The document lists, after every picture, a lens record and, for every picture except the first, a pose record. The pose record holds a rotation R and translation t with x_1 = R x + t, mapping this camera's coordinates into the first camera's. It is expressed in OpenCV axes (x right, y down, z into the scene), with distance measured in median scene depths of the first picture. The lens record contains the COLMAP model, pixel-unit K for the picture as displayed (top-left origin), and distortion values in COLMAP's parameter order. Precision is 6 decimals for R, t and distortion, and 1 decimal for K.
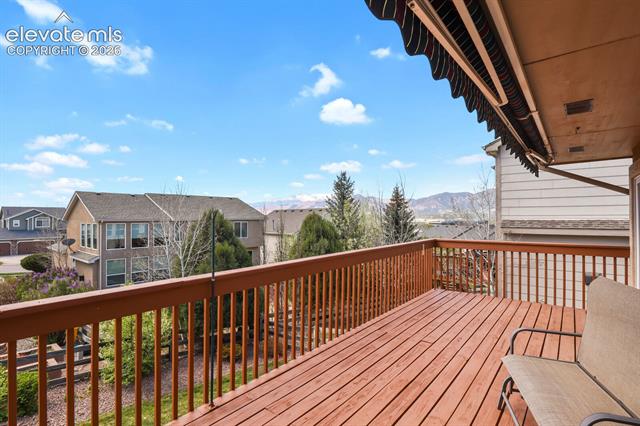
lens RADIAL K [[298.0, 0, 330.5], [0, 298.0, 213.8], [0, 0, 1]] dist [-0.019644, -0.000038]
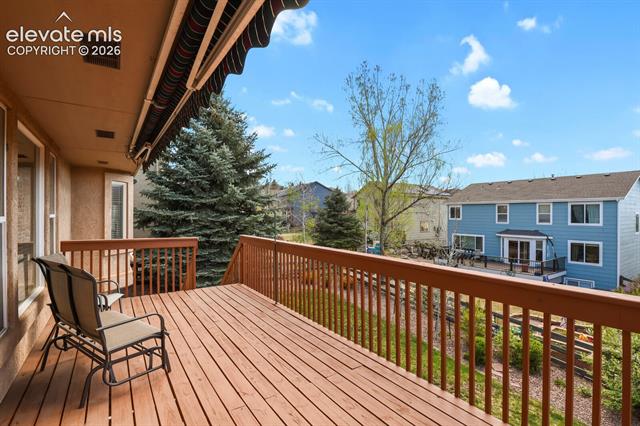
lens RADIAL K [[310.8, 0, 331.3], [0, 310.8, 212.6], [0, 0, 1]] dist [-0.027118, -0.000396]
pose [[-0.251392, 0.005656, -0.967869, 1.485215], [0.004349, 0.999979, 0.004714, 0.009920], [0.967876, -0.003024, -0.251411, 1.797515]]
